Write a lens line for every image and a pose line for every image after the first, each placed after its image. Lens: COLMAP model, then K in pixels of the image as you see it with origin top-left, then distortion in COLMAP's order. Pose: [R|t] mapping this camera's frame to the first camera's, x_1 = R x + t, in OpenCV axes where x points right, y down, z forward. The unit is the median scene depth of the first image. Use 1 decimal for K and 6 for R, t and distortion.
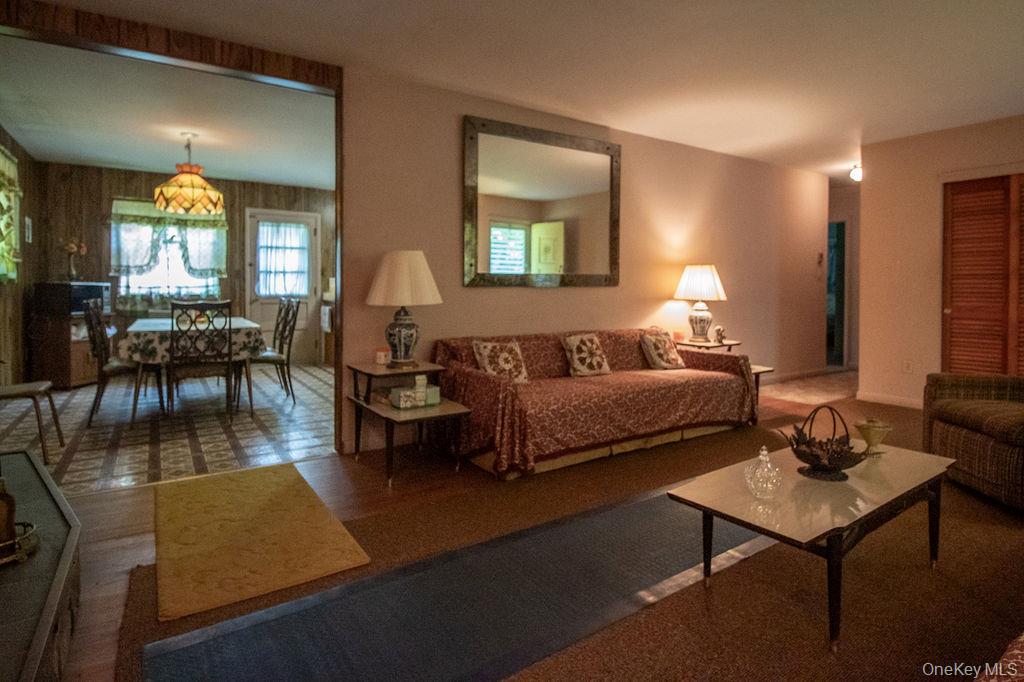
lens RADIAL K [[524.7, 0, 507.8], [0, 524.7, 295.4], [0, 0, 1]] dist [-0.002840, -0.013855]
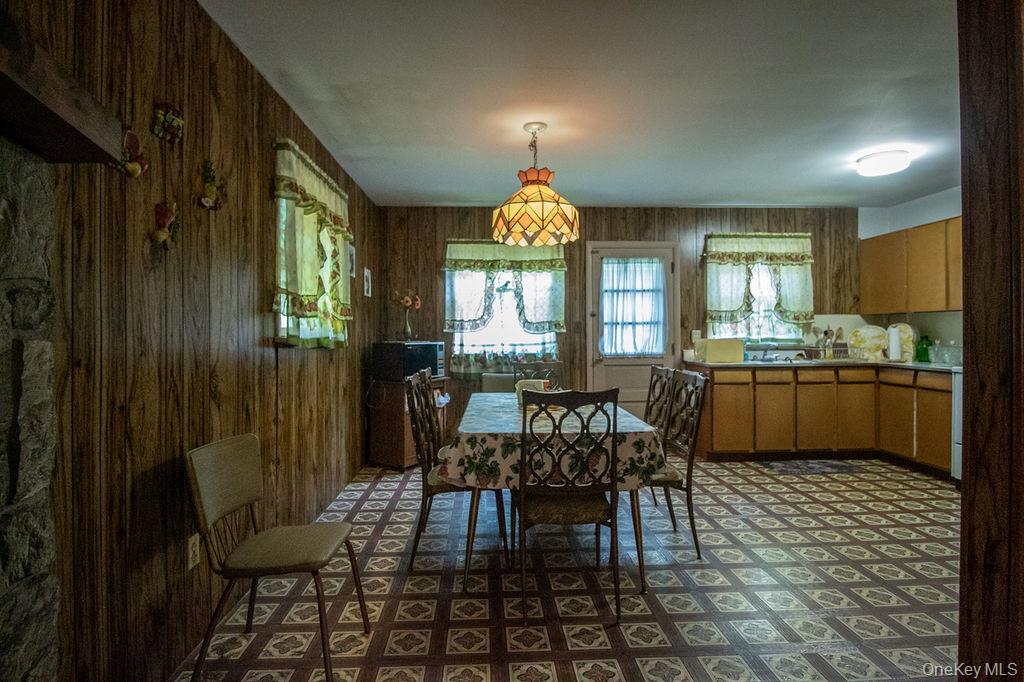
lens RADIAL K [[516.9, 0, 506.6], [0, 516.9, 332.3], [0, 0, 1]] dist [0.004971, -0.011057]
pose [[0.854276, -0.007757, -0.519762, -0.225072], [0.000867, 0.999909, -0.013499, -0.025228], [0.519819, 0.011081, 0.854205, 0.314725]]
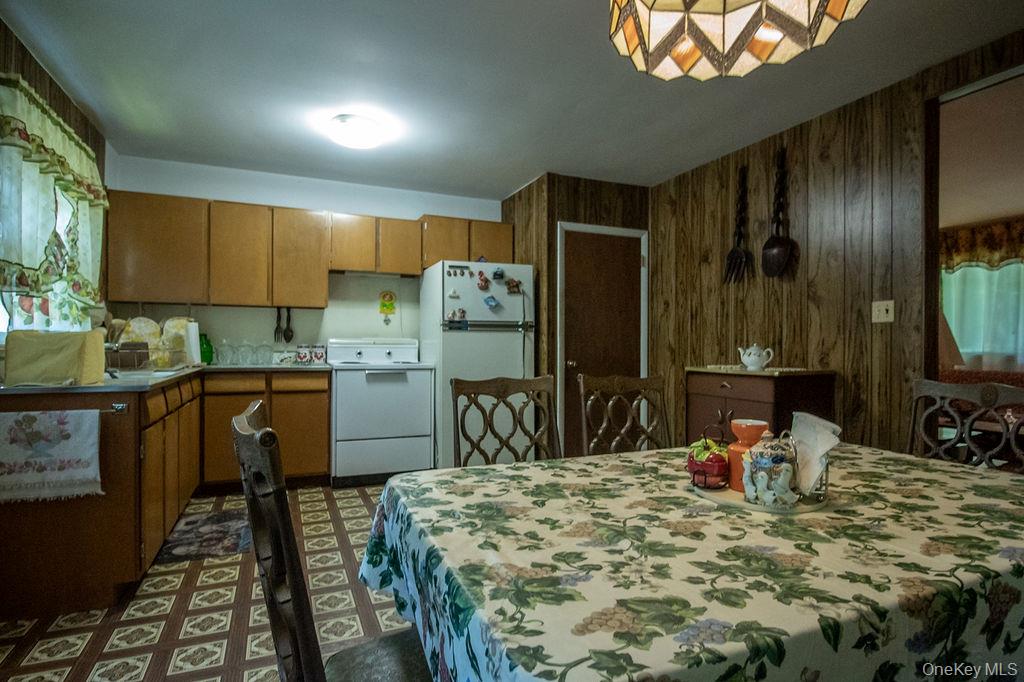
lens RADIAL K [[520.5, 0, 500.8], [0, 520.5, 346.5], [0, 0, 1]] dist [0.002383, -0.010812]
pose [[0.178393, -0.006578, 0.983937, -0.652643], [0.009261, 0.999945, 0.005006, -0.013988], [-0.983916, 0.008219, 0.178444, 0.810914]]
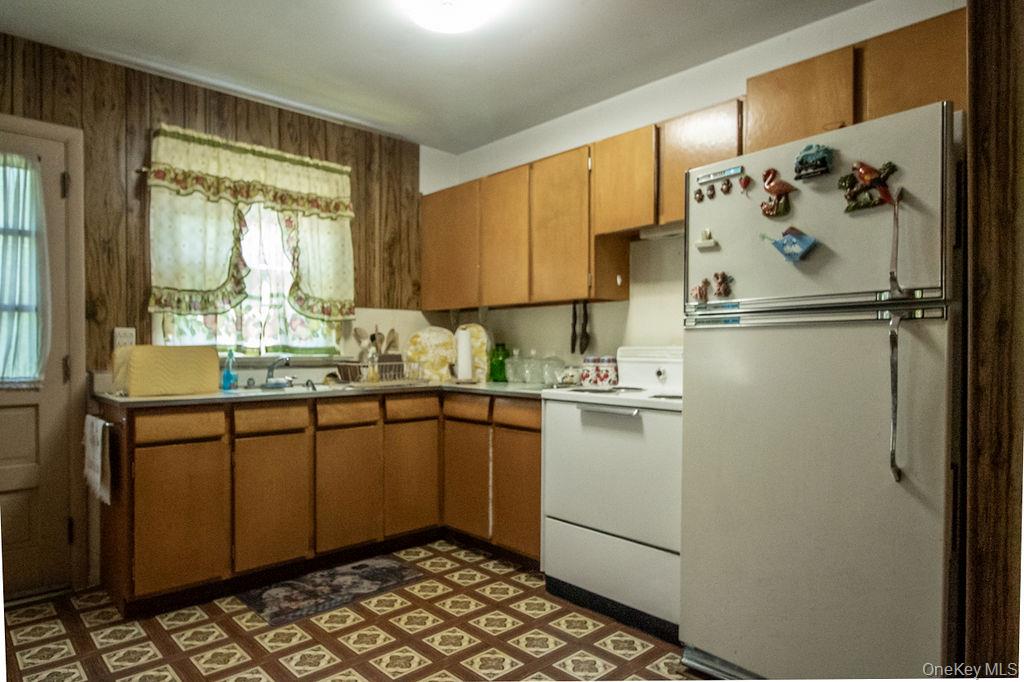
lens RADIAL K [[612.0, 0, 506.5], [0, 612.0, 356.2], [0, 0, 1]] dist [-0.002345, -0.001590]
pose [[0.986186, -0.005016, 0.165565, -0.189080], [0.005374, 0.999984, -0.001714, -0.015679], [-0.165553, 0.002580, 0.986197, 0.683004]]
